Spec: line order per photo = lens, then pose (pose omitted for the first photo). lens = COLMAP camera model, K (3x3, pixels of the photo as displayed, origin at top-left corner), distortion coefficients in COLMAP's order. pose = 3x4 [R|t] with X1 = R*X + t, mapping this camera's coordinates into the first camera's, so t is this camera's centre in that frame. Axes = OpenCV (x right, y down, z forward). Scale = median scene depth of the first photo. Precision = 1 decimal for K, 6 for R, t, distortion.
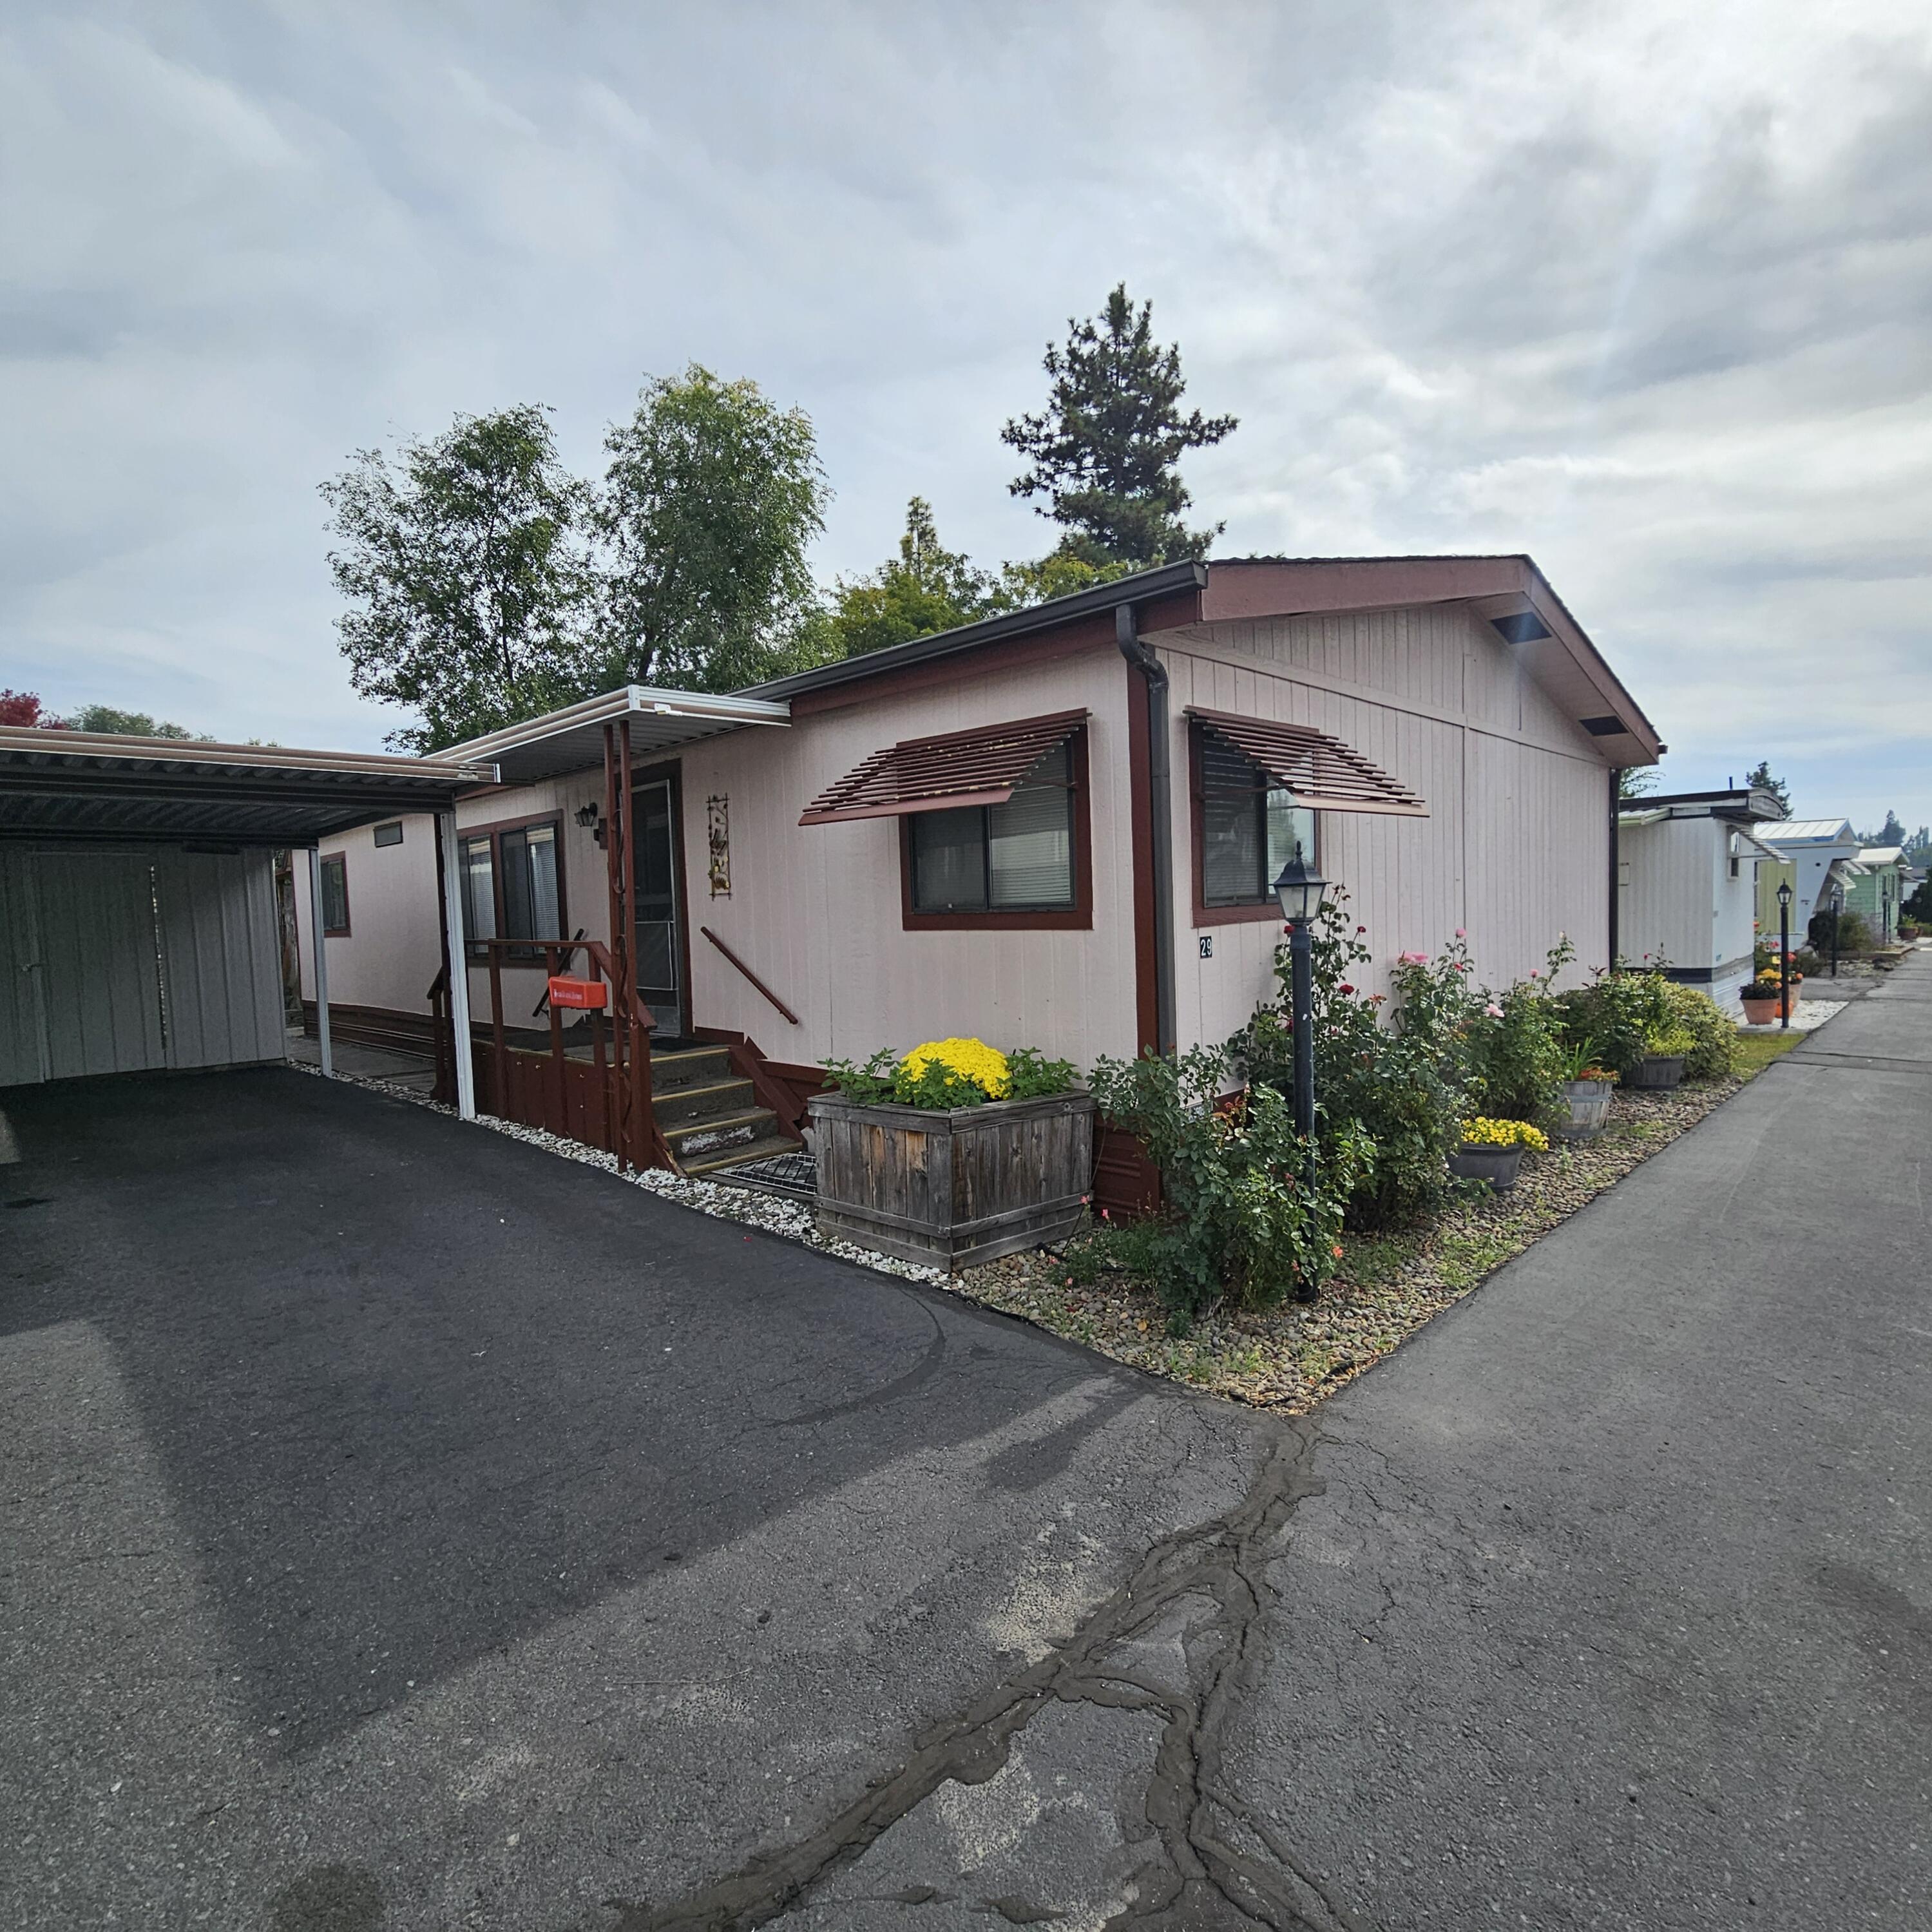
lens RADIAL K [[1050.8, 0, 989.5], [0, 1050.8, 968.0], [0, 0, 1]] dist [-0.003293, 0.001769]
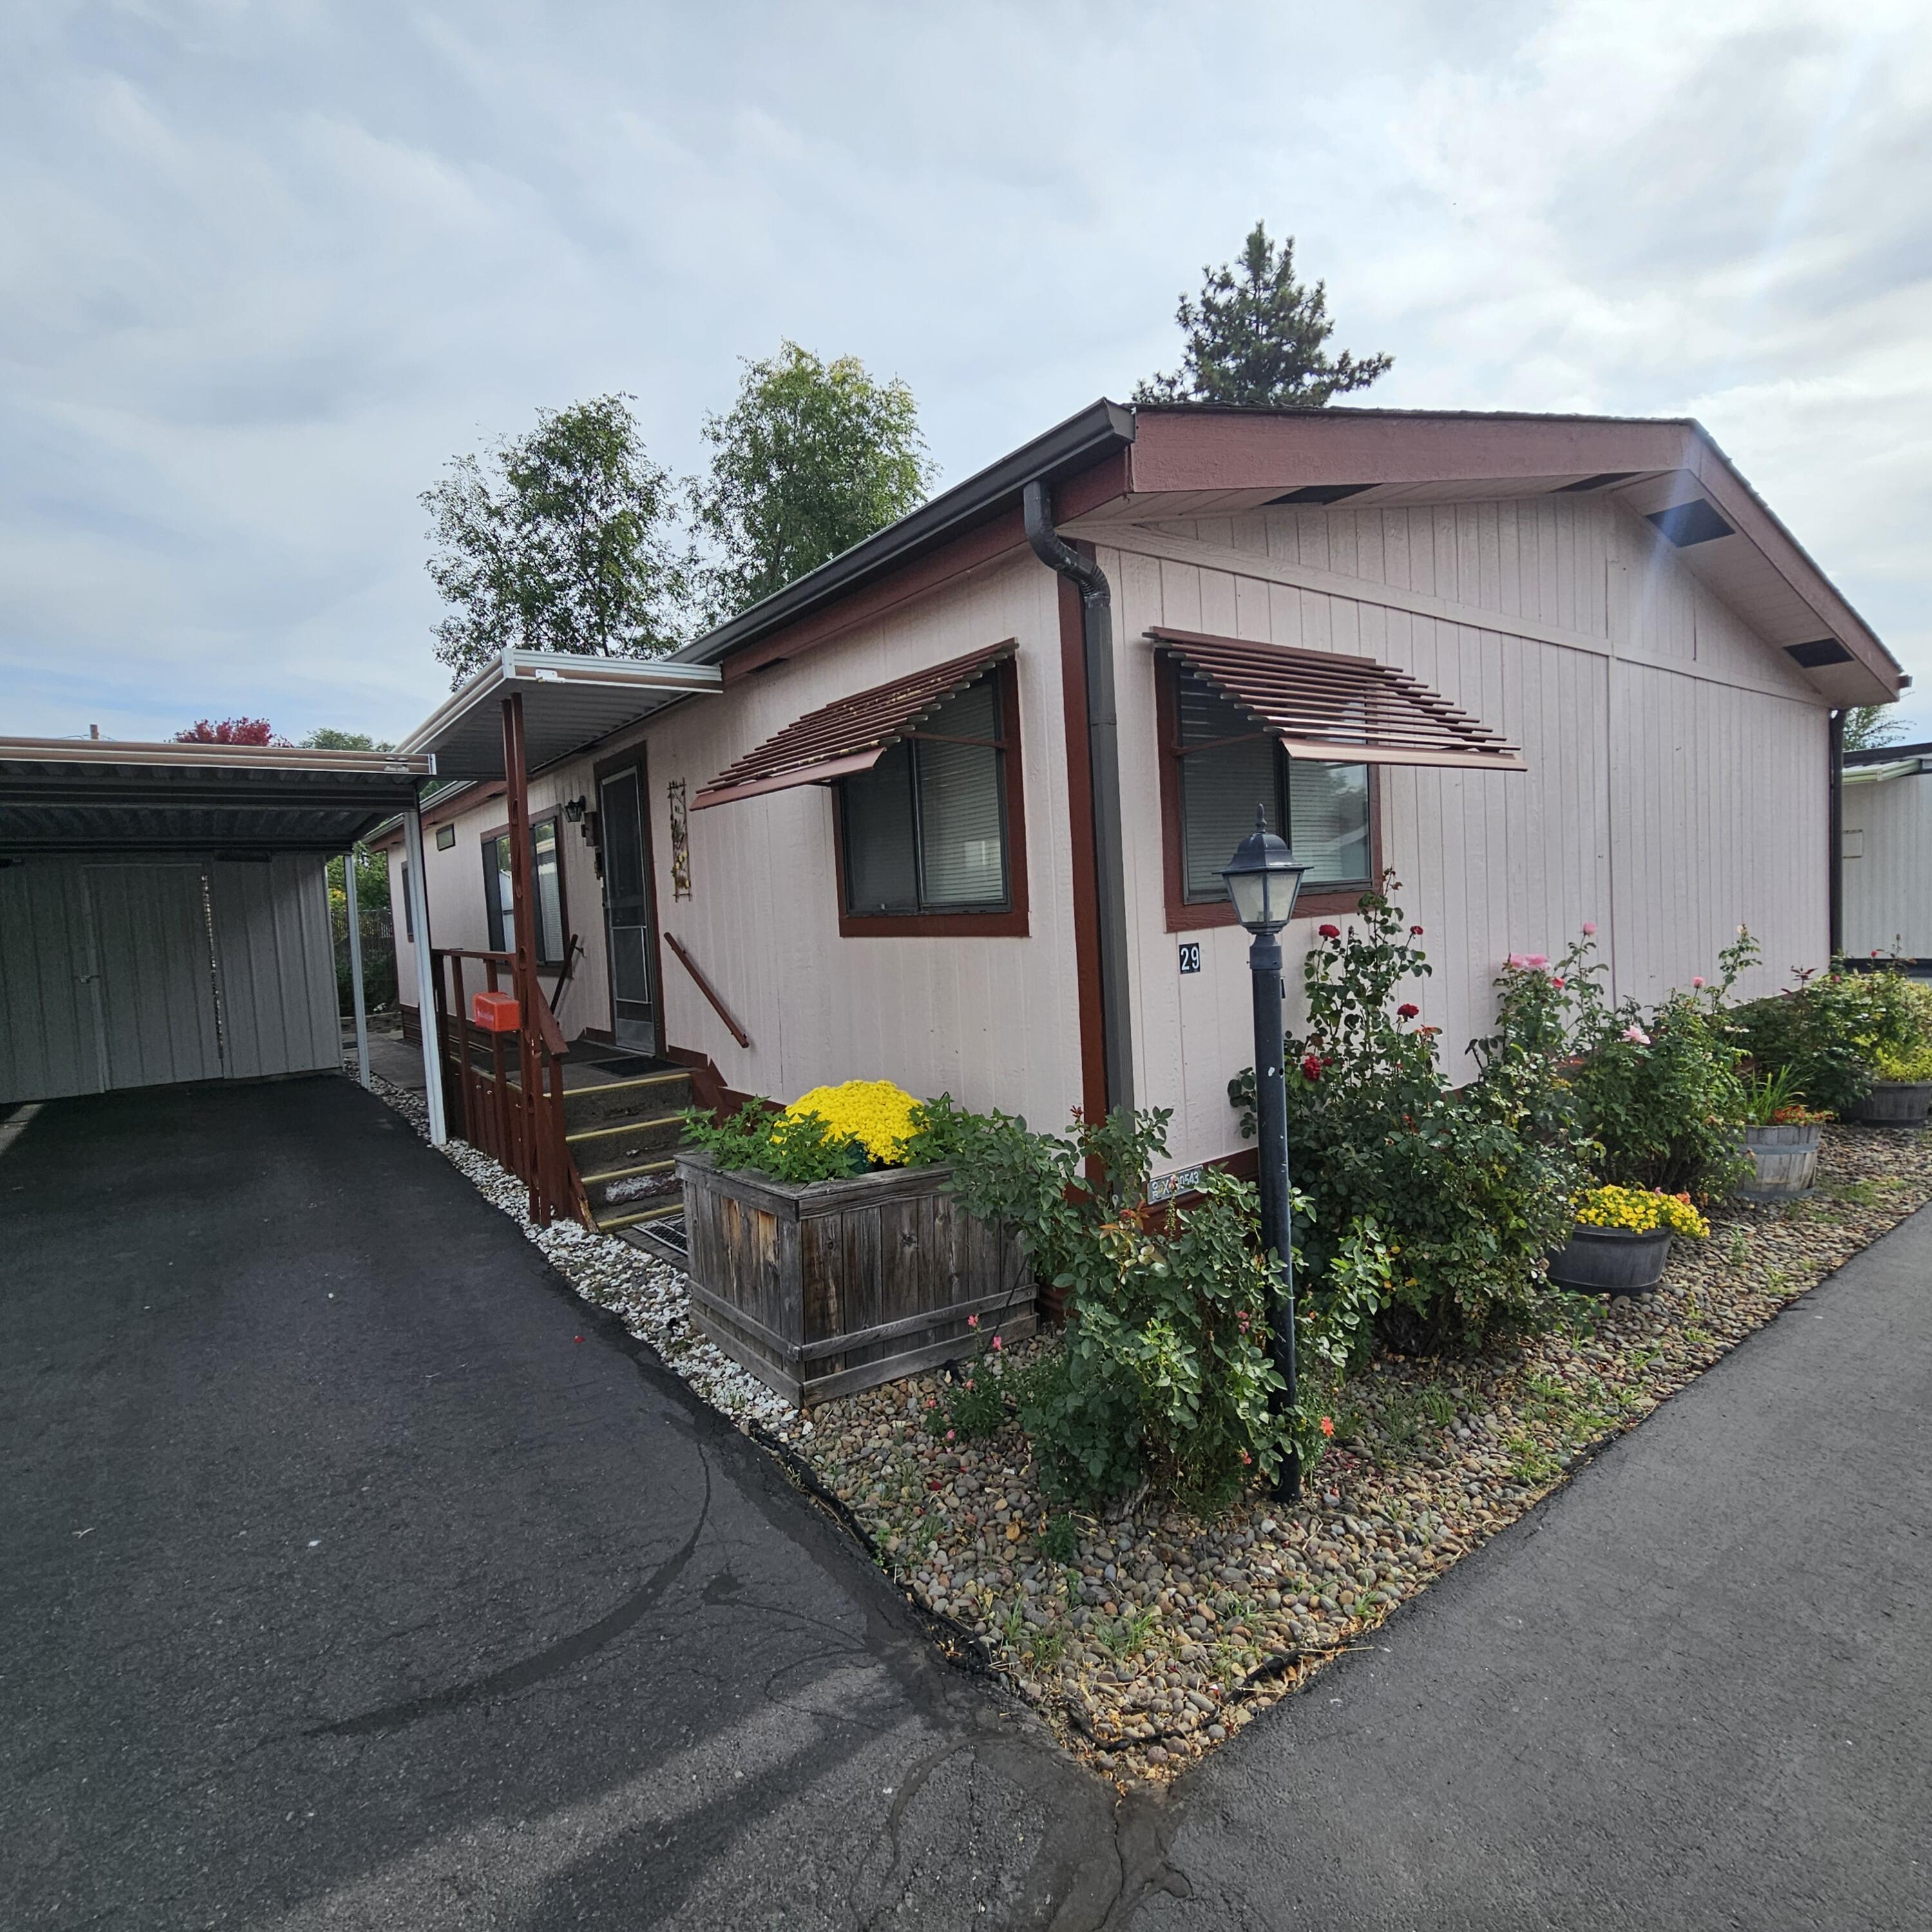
lens RADIAL K [[1050.5, 0, 990.4], [0, 1050.5, 968.3], [0, 0, 1]] dist [-0.001988, -0.001529]
pose [[0.987963, -0.009215, -0.154418, 0.105907], [0.010809, 0.999897, 0.009484, -0.012377], [0.154315, -0.011039, 0.987960, 0.148379]]
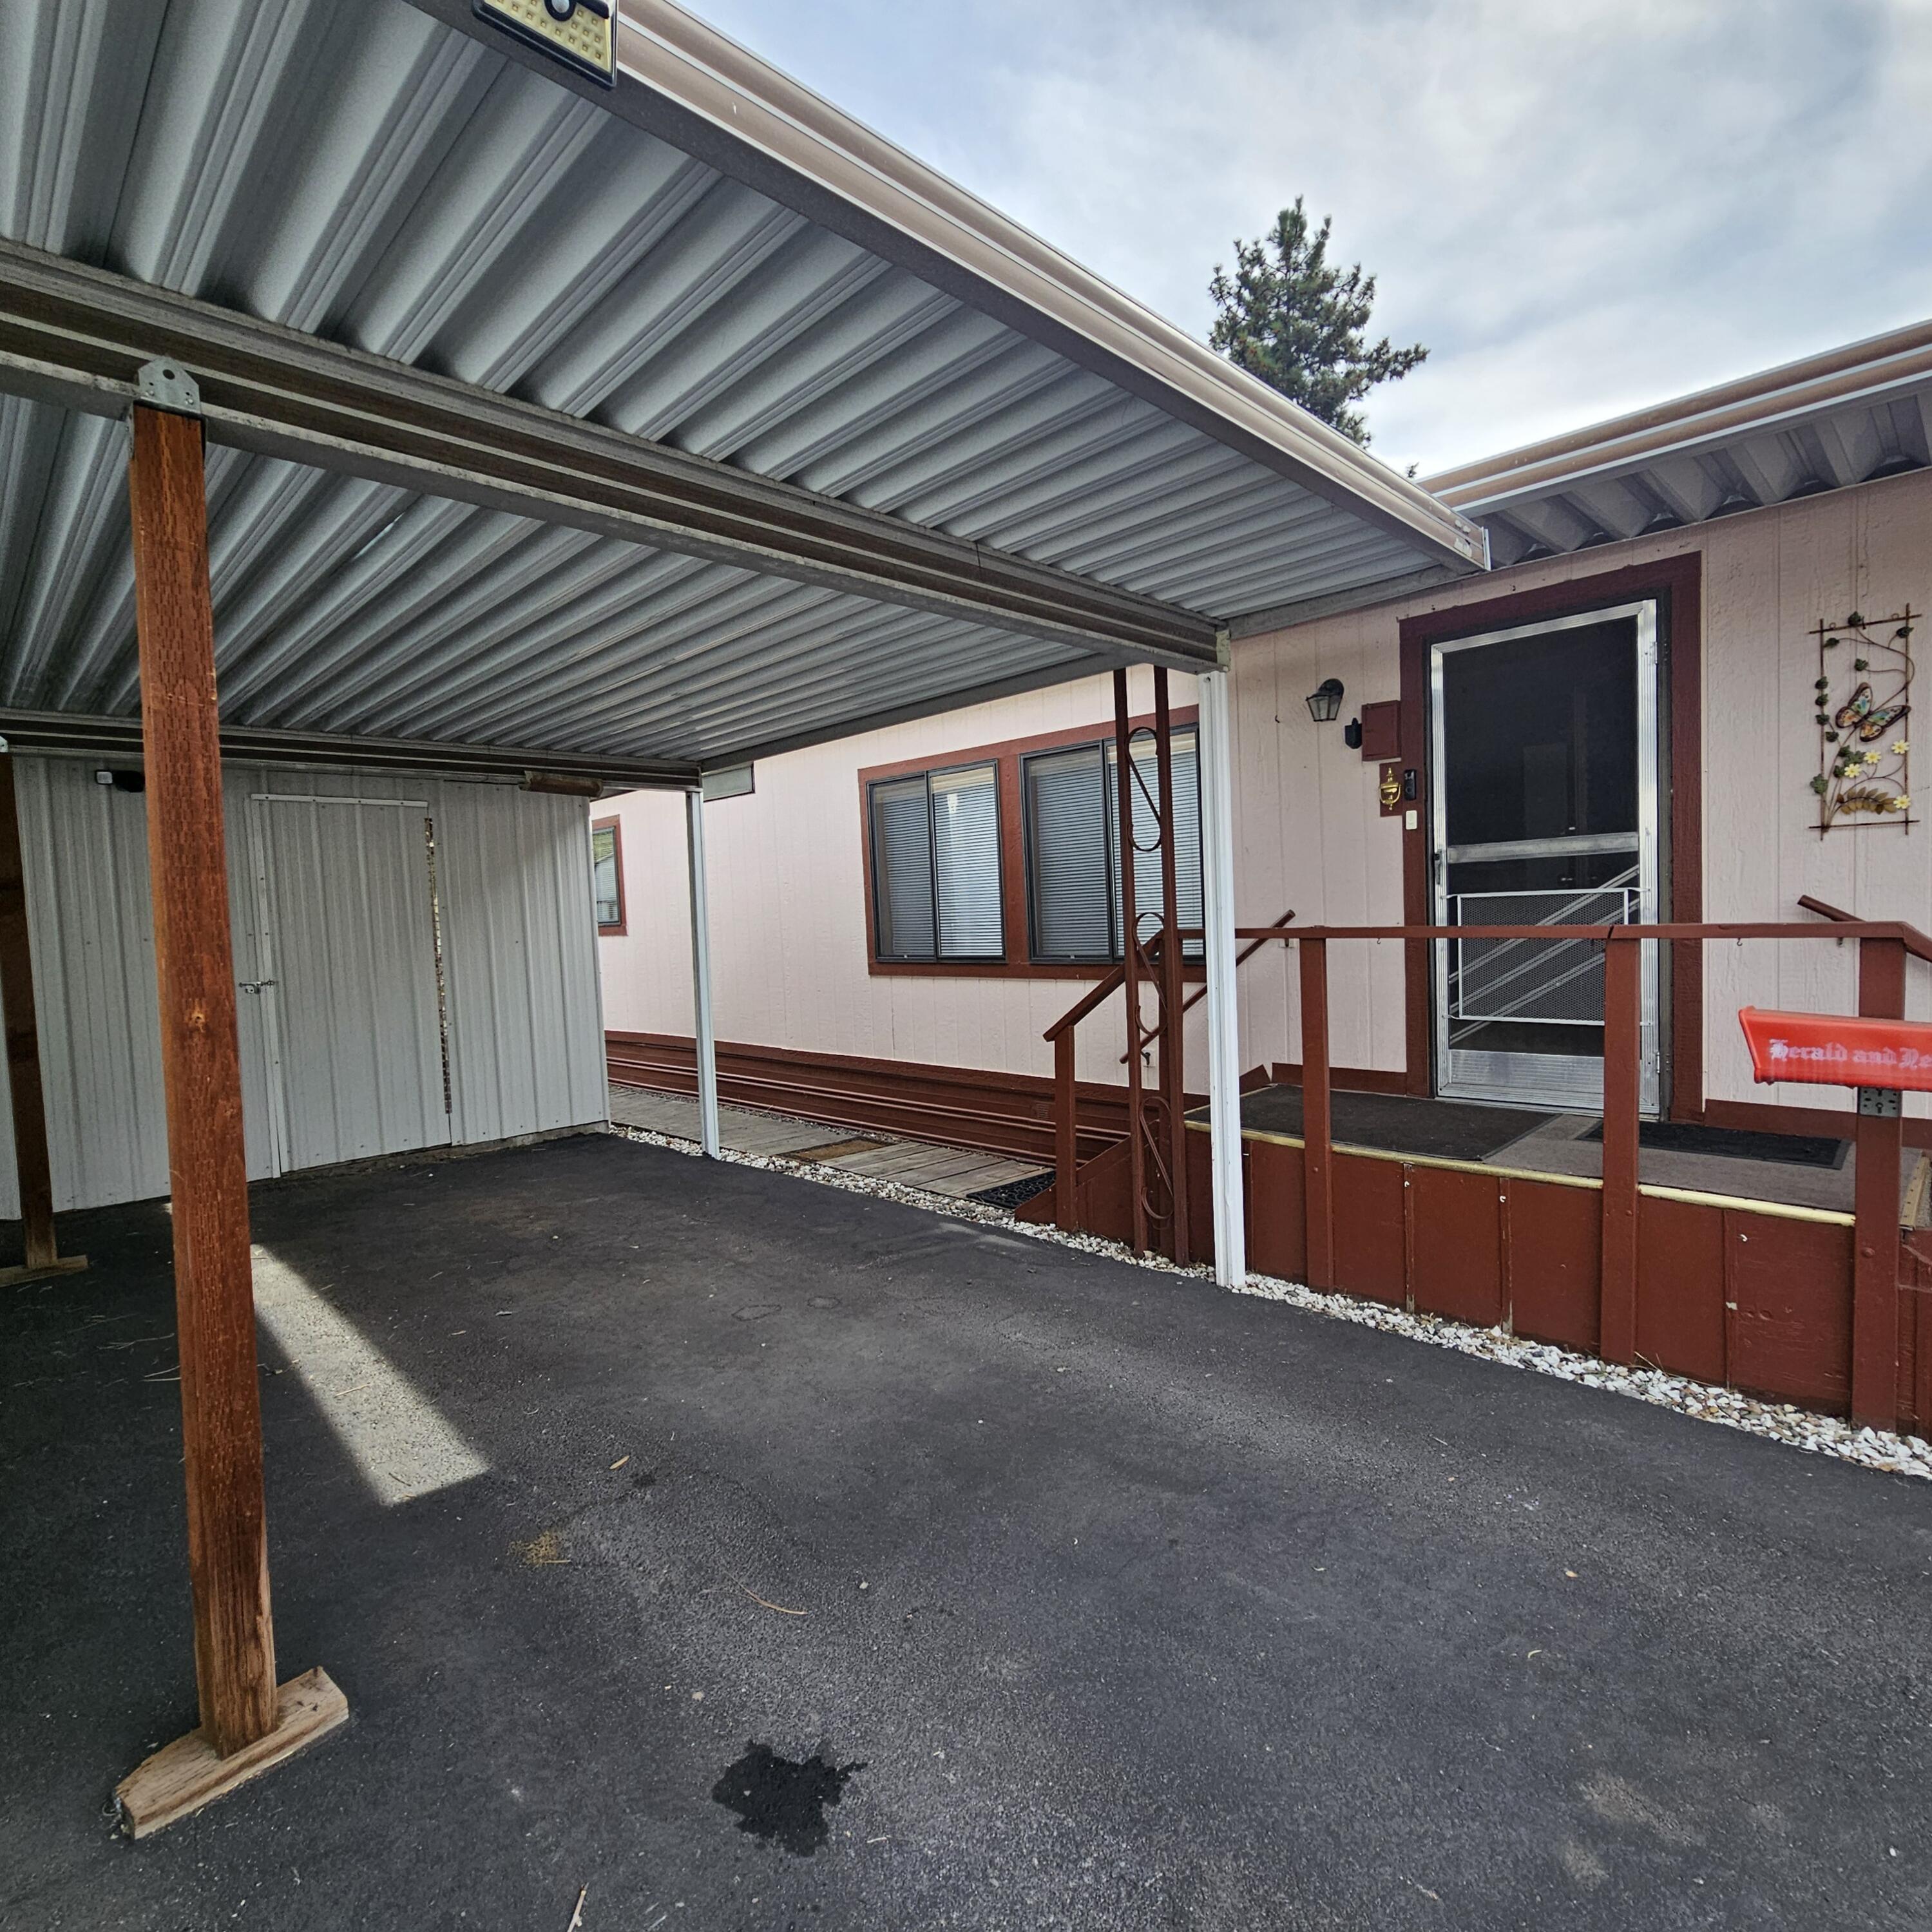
lens RADIAL K [[1050.8, 0, 989.5], [0, 1050.8, 968.0], [0, 0, 1]] dist [-0.003293, 0.001769]
pose [[0.999928, -0.010179, -0.006419, -0.529150], [0.010171, 0.999948, -0.001174, -0.007658], [0.006431, 0.001108, 0.999979, 0.431301]]
